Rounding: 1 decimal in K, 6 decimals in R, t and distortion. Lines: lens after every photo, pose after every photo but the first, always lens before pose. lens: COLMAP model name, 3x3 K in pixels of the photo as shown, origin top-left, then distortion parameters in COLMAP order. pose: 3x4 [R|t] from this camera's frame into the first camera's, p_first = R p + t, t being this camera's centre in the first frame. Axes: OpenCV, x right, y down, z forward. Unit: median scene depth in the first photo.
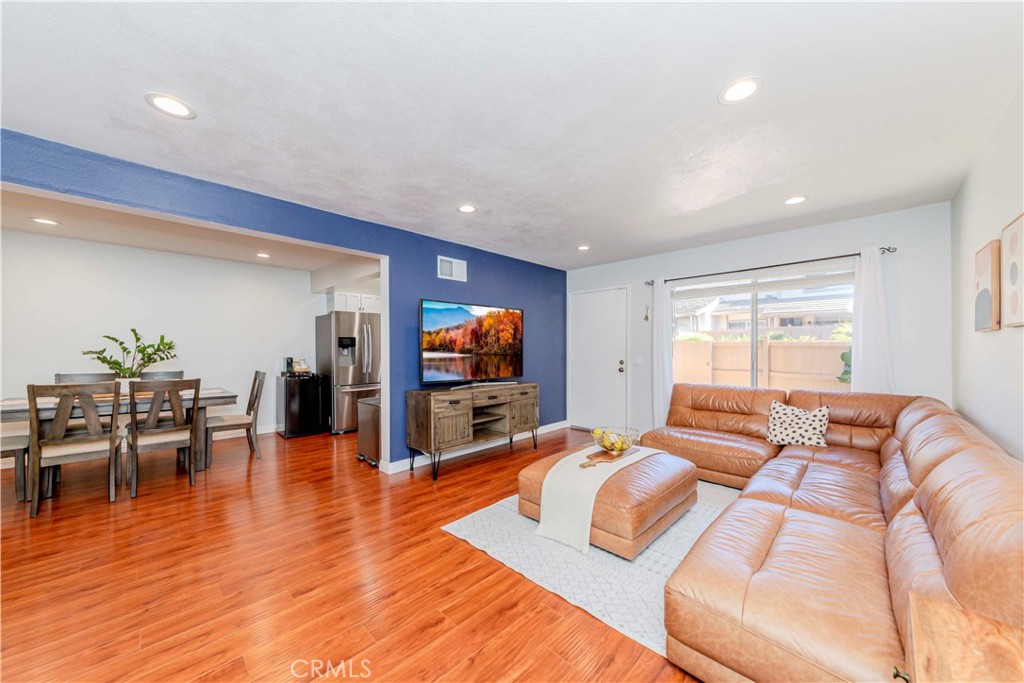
lens RADIAL K [[363.0, 0, 503.9], [0, 363.0, 346.0], [0, 0, 1]] dist [-0.016294, 0.007541]
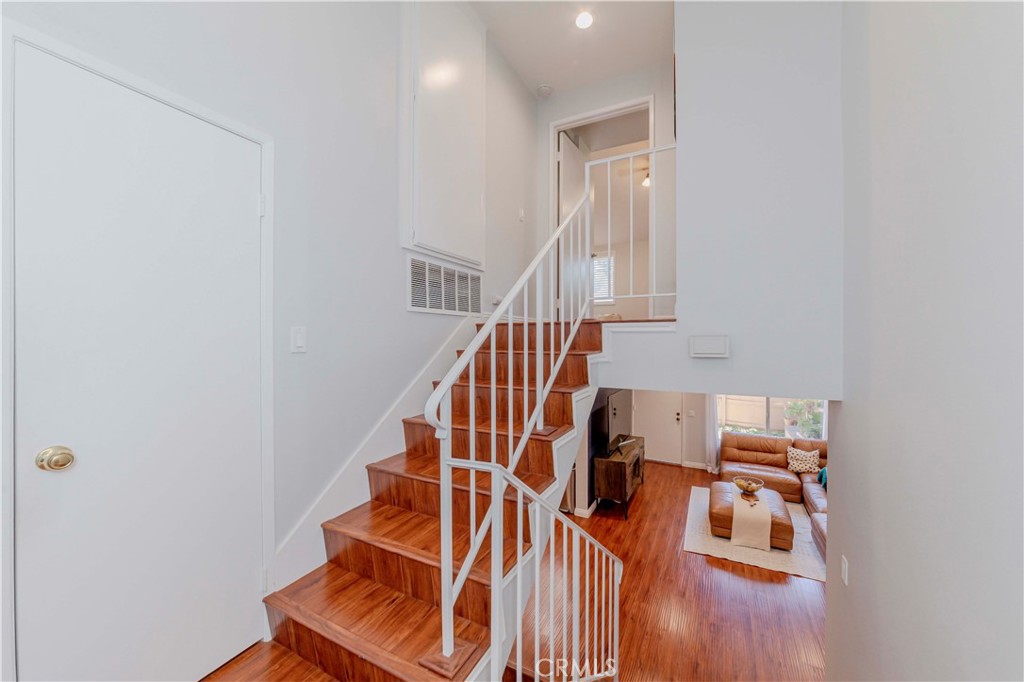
lens RADIAL K [[372.2, 0, 510.3], [0, 372.2, 346.0], [0, 0, 1]] dist [0.000760, -0.006093]
pose [[0.958578, -0.010393, 0.284641, -0.951038], [0.003280, 0.999671, 0.025454, -0.343055], [-0.284812, -0.023466, 0.958296, -0.295427]]
